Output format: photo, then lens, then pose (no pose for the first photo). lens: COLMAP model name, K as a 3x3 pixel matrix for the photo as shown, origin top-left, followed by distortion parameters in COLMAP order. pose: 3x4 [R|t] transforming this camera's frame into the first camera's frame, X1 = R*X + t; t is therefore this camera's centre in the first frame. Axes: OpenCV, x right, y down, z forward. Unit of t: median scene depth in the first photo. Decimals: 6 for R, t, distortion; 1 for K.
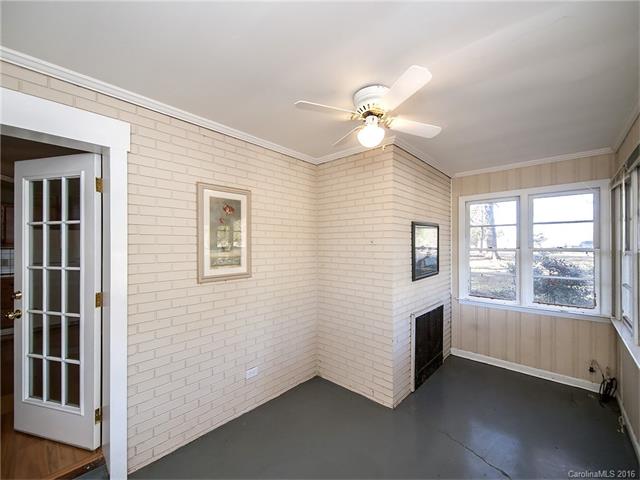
lens RADIAL K [[260.1, 0, 320.0], [0, 260.1, 240.0], [0, 0, 1]] dist [-0.000039, -0.000029]
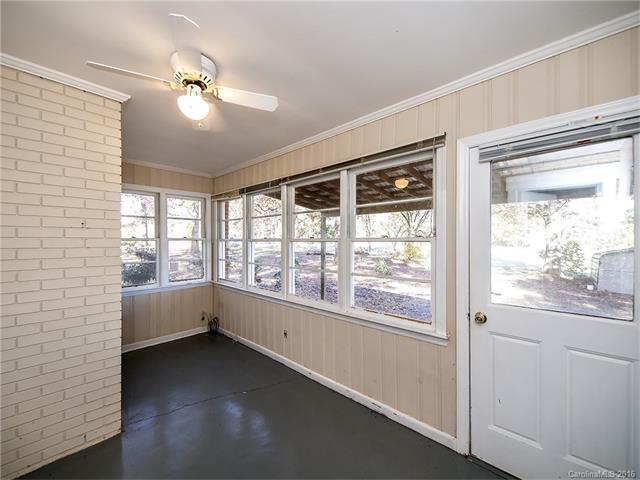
lens RADIAL K [[260.1, 0, 320.0], [0, 260.1, 240.0], [0, 0, 1]] dist [-0.000039, -0.000029]
pose [[-0.010357, 0.004272, 0.999937, -0.470936], [-0.014278, 0.999888, -0.004420, 0.040763], [-0.999844, -0.014323, -0.010295, 0.344084]]
